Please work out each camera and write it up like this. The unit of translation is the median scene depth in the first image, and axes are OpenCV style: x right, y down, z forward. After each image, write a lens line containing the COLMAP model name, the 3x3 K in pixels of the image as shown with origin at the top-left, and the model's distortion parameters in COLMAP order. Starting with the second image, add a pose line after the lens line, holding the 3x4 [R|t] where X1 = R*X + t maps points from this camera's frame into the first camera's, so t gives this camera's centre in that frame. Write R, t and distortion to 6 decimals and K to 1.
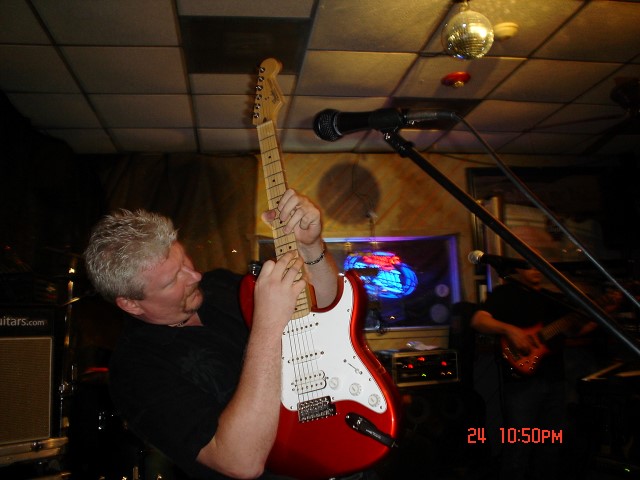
lens RADIAL K [[628.9, 0, 319.6], [0, 628.9, 240.3], [0, 0, 1]] dist [-0.059361, 0.000000]
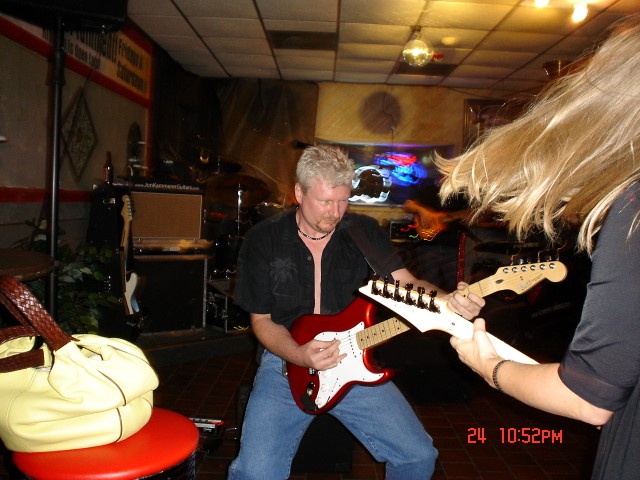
lens RADIAL K [[628.9, 0, 295.1], [0, 628.9, 229.4], [0, 0, 1]] dist [-0.059361, 0.000000]
pose [[0.979994, 0.089635, -0.177701, 0.159222], [-0.054673, 0.979737, 0.192682, -0.091228], [0.191372, -0.179112, 0.965037, -0.581219]]
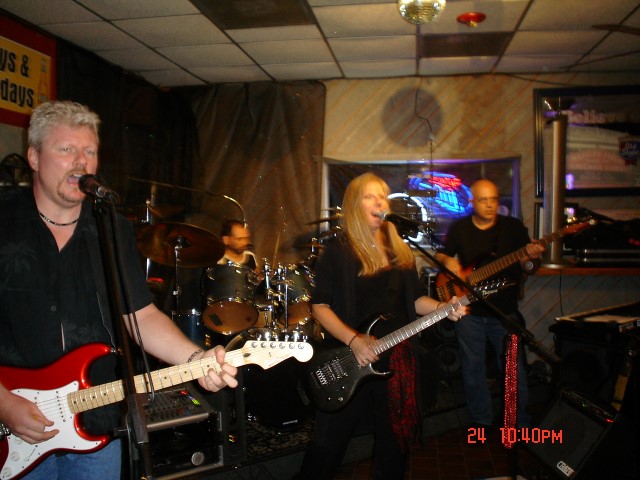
lens RADIAL K [[628.9, 0, 309.2], [0, 628.9, 237.3], [0, 0, 1]] dist [-0.059361, 0.000000]
pose [[0.952918, 0.044990, -0.299871, 0.238089], [0.010194, 0.983620, 0.179968, -0.077995], [0.303056, -0.174551, 0.936851, -0.072735]]
